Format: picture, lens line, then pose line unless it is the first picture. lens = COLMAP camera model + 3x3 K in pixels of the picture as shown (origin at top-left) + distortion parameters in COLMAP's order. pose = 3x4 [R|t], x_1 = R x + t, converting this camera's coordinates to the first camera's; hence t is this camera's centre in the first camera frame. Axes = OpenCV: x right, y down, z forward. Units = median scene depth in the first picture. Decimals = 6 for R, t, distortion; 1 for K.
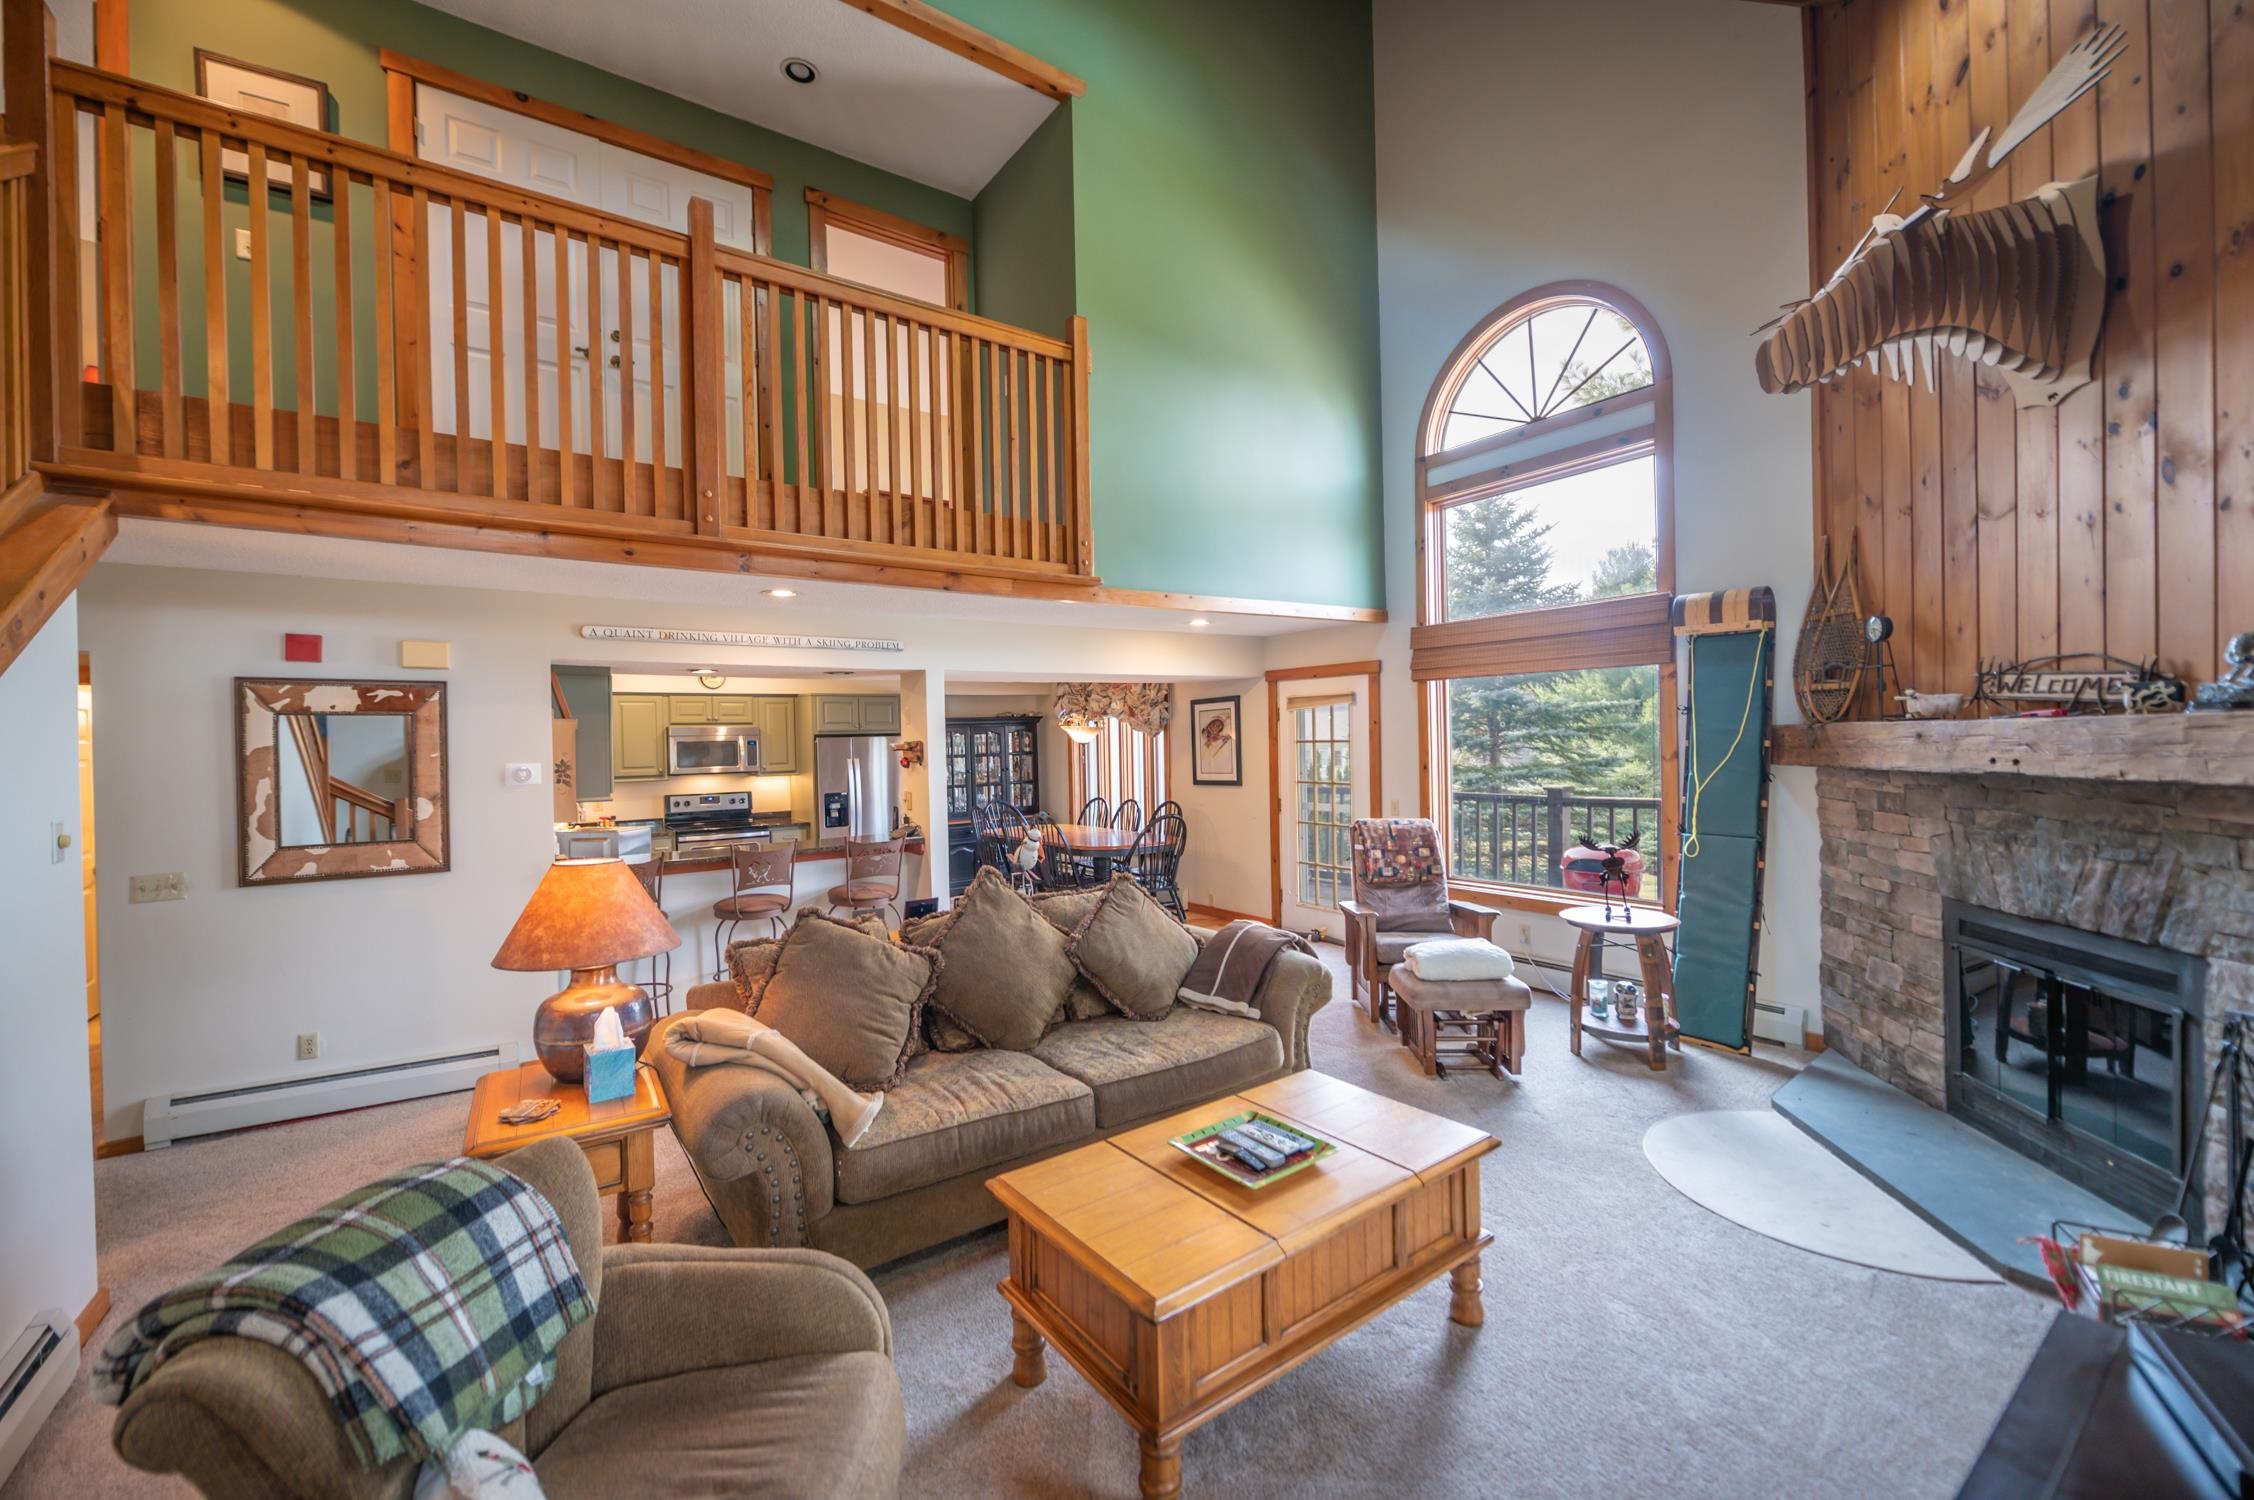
lens RADIAL K [[897.1, 0, 1125.6], [0, 897.1, 744.9], [0, 0, 1]] dist [-0.011053, 0.000648]
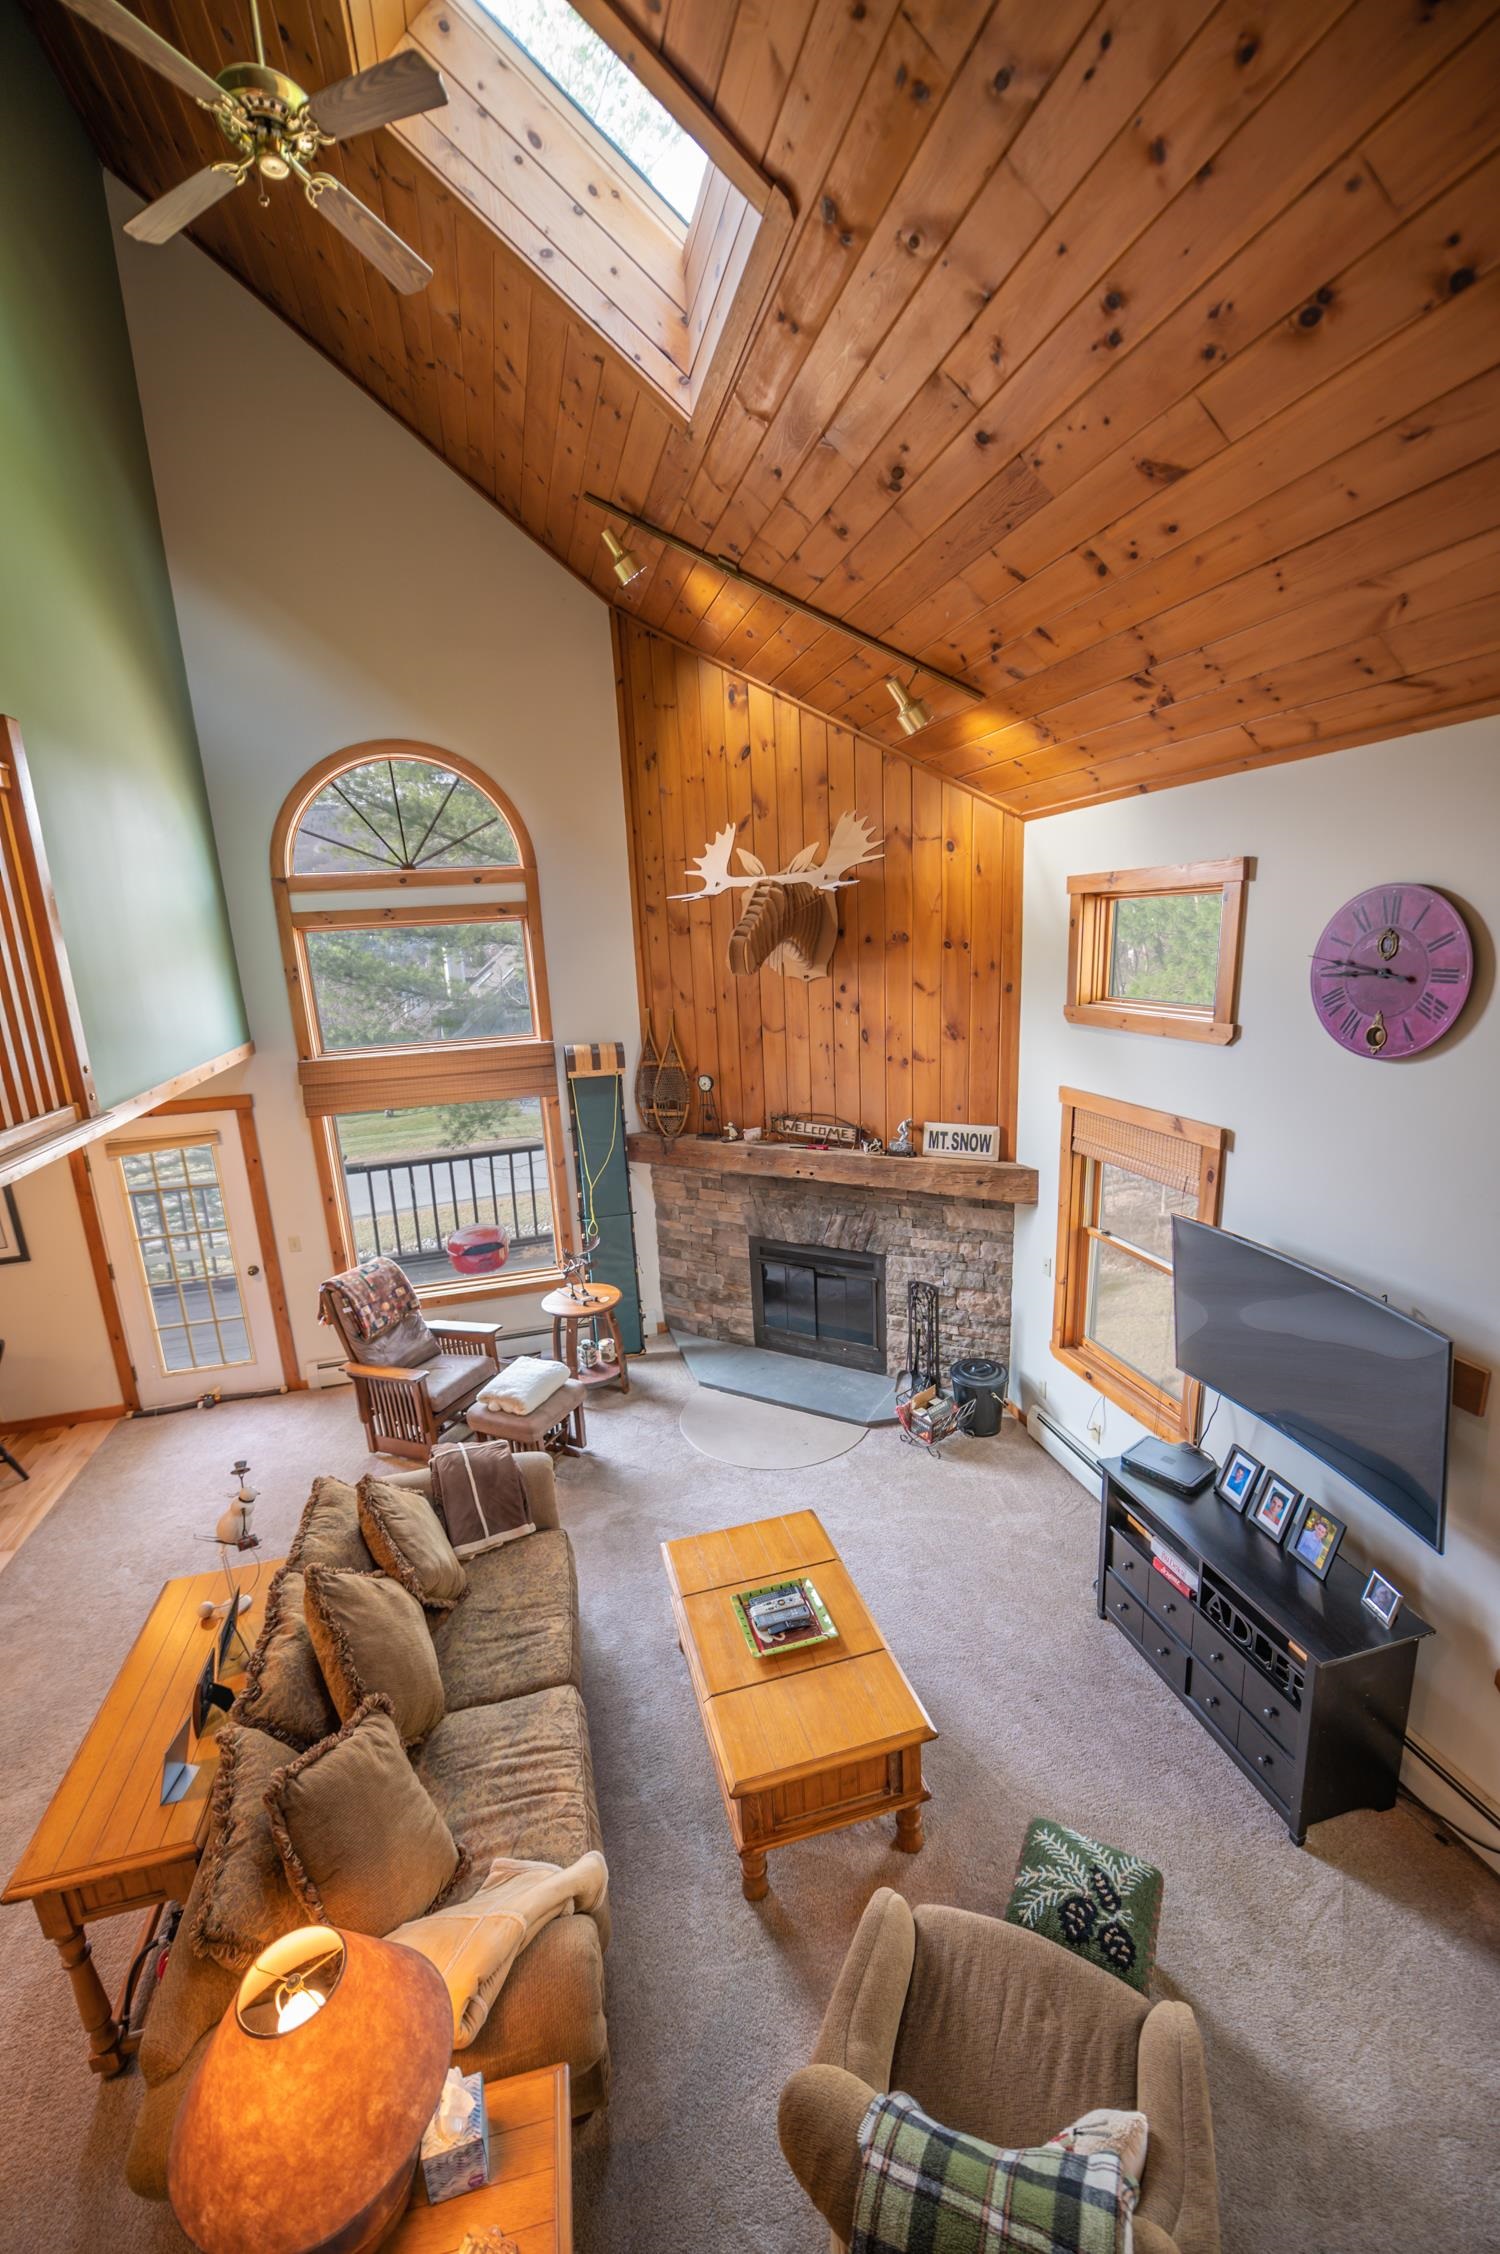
lens RADIAL K [[897.1, 0, 740.0], [0, 897.1, 1139.2], [0, 0, 1]] dist [-0.011053, 0.000648]
pose [[0.363345, -0.214933, 0.906523, -0.626574], [0.047408, 0.976030, 0.212411, -0.371804], [-0.930448, -0.034202, 0.364825, 0.342007]]
